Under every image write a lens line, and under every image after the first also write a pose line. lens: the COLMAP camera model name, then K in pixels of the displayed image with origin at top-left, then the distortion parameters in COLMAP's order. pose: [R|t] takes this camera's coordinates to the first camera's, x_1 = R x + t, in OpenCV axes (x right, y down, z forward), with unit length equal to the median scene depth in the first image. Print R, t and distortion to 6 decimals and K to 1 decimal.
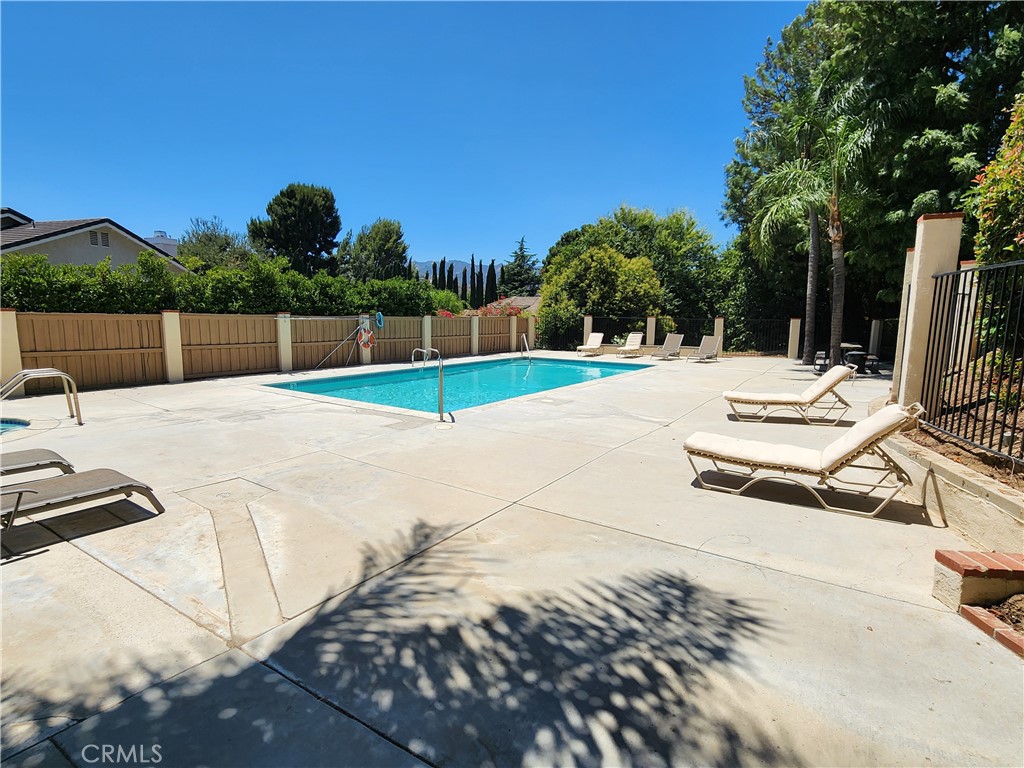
lens RADIAL K [[522.1, 0, 509.7], [0, 522.1, 389.9], [0, 0, 1]] dist [-0.015589, 0.000207]
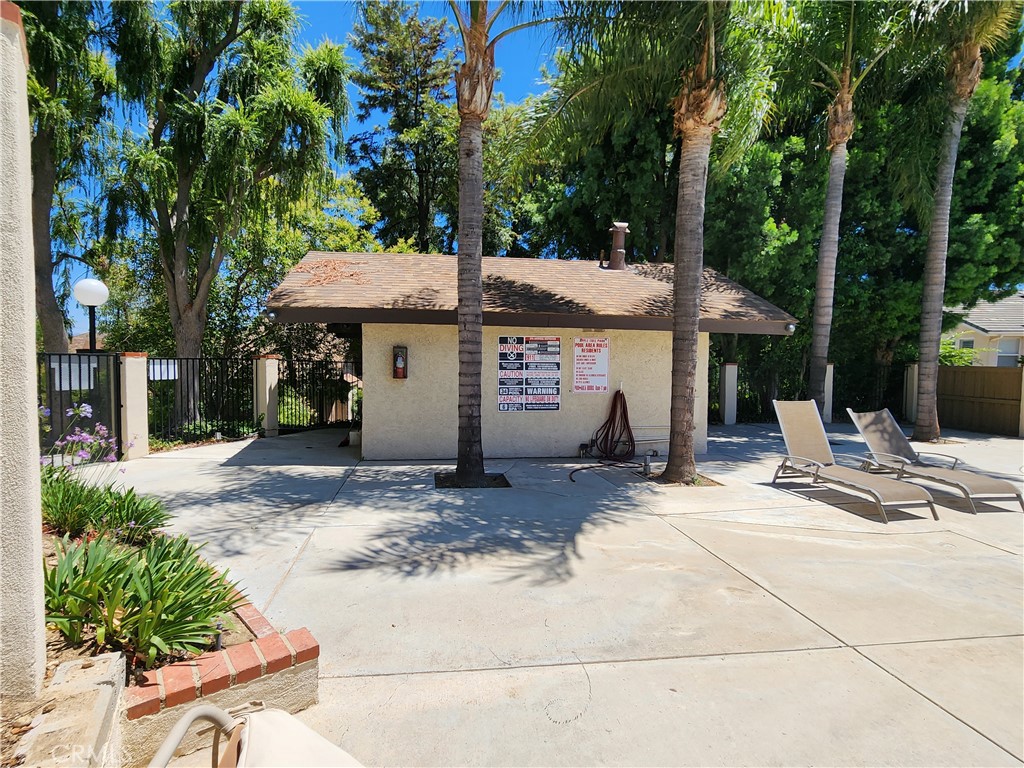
lens RADIAL K [[522.1, 0, 509.7], [0, 522.1, 389.9], [0, 0, 1]] dist [-0.015589, 0.000207]
pose [[-0.740412, 0.010943, -0.672064, 0.129820], [-0.114619, 0.983167, 0.142285, -0.024290], [0.662308, 0.182381, -0.726695, 0.194522]]
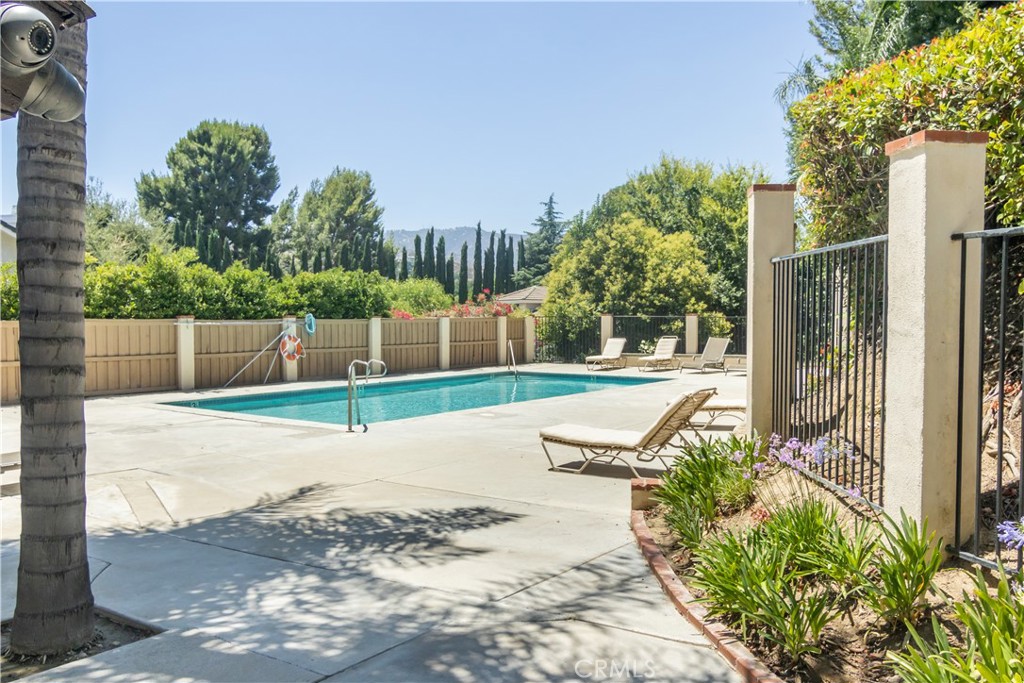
lens RADIAL K [[829.2, 0, 513.4], [0, 829.2, 342.9], [0, 0, 1]] dist [0.003535, -0.001250]
pose [[0.999385, -0.013222, -0.032481, 0.060672], [0.009658, 0.994153, -0.107547, 0.018832], [0.033713, 0.107168, 0.993669, -0.136186]]
